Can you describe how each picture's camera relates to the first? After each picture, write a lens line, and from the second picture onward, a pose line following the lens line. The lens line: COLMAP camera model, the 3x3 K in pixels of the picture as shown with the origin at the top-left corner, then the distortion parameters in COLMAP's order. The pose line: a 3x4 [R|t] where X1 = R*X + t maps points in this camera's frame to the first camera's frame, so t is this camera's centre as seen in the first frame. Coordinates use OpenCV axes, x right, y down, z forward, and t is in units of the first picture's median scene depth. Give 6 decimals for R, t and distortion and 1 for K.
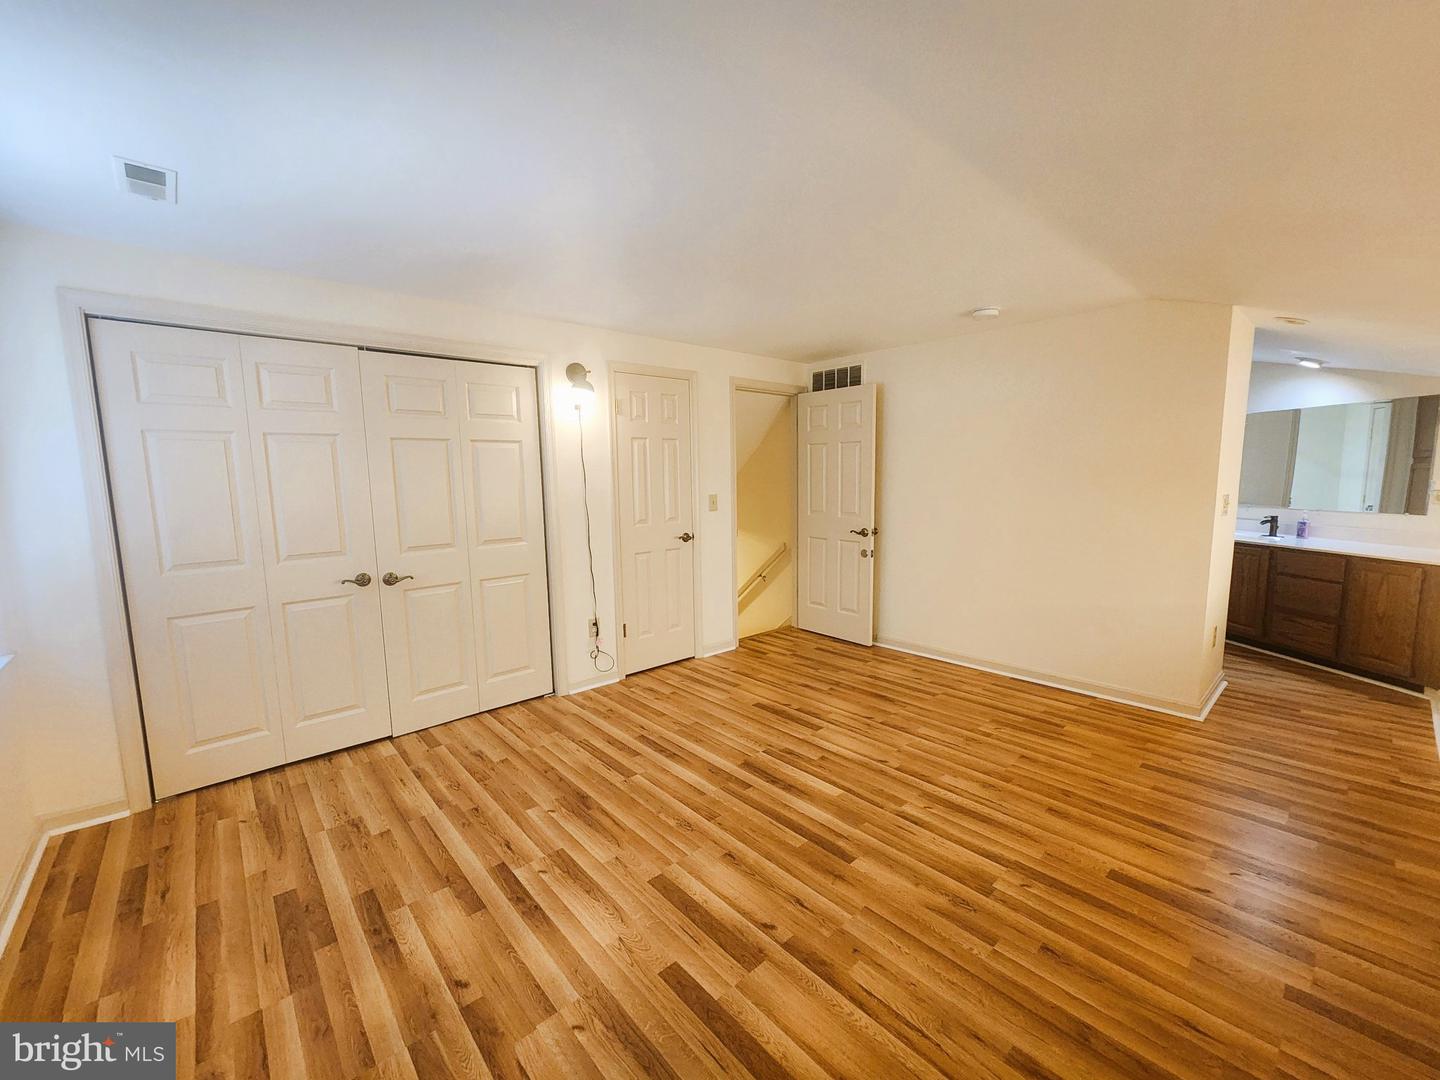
lens RADIAL K [[583.4, 0, 724.6], [0, 583.4, 544.1], [0, 0, 1]] dist [0.002995, 0.000348]
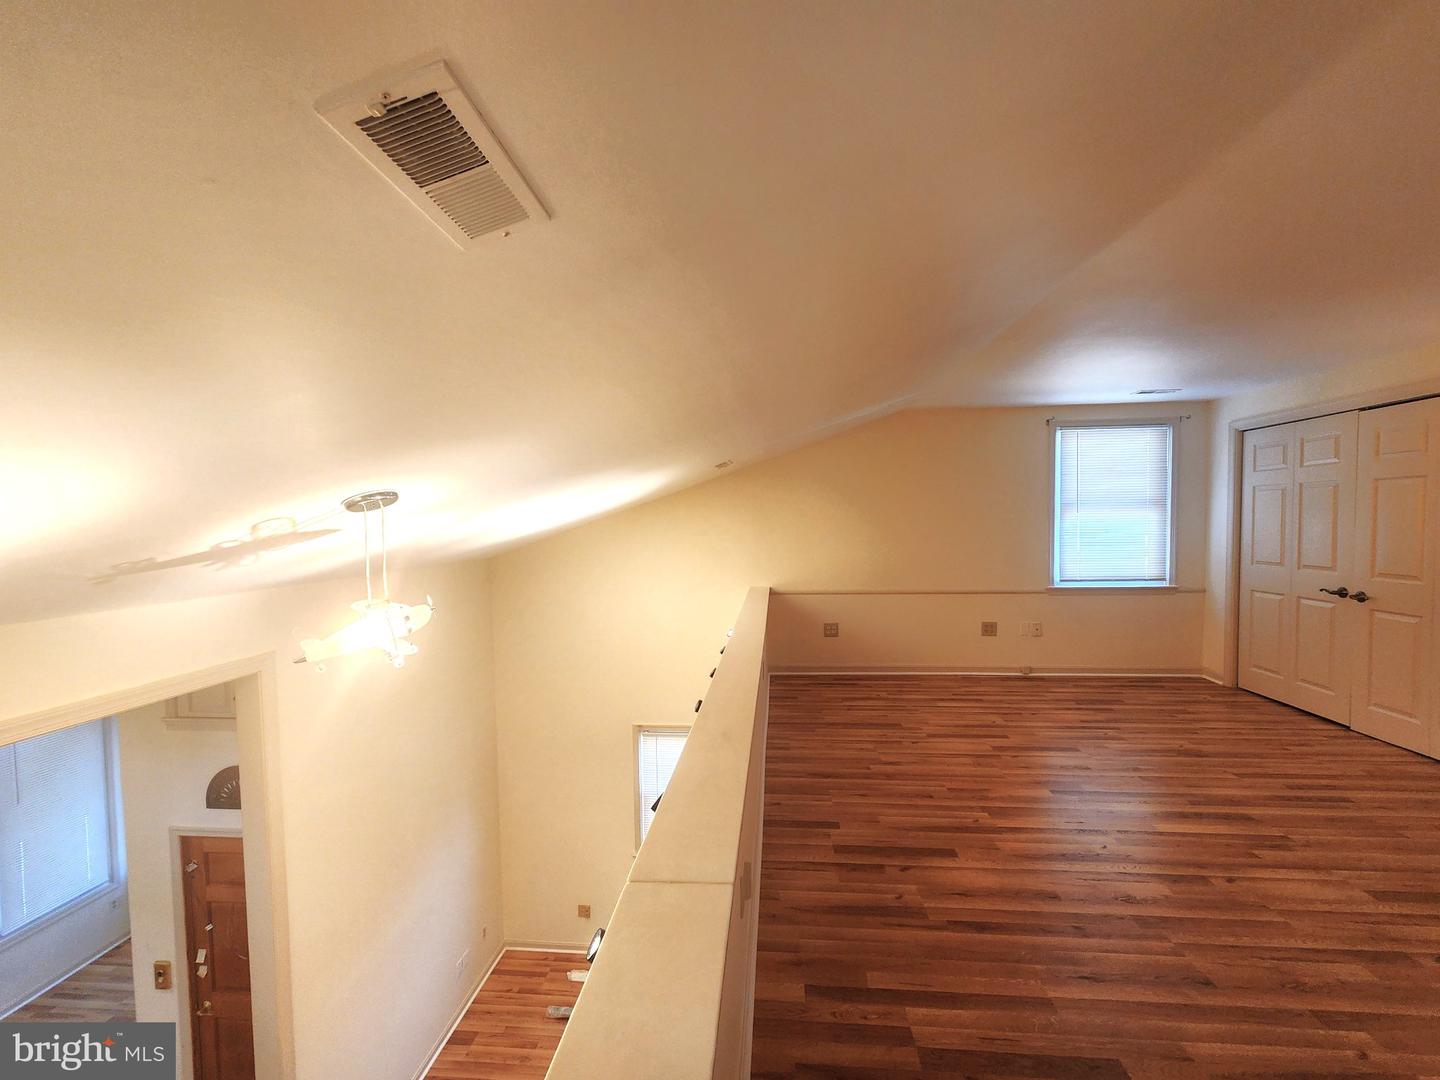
lens RADIAL K [[583.4, 0, 719.6], [0, 583.4, 544.5], [0, 0, 1]] dist [0.002995, 0.000348]
pose [[-0.736151, 0.049051, -0.675038, 1.402632], [-0.059532, 0.988812, 0.136773, -0.154132], [0.674194, 0.140872, -0.724995, 1.137164]]
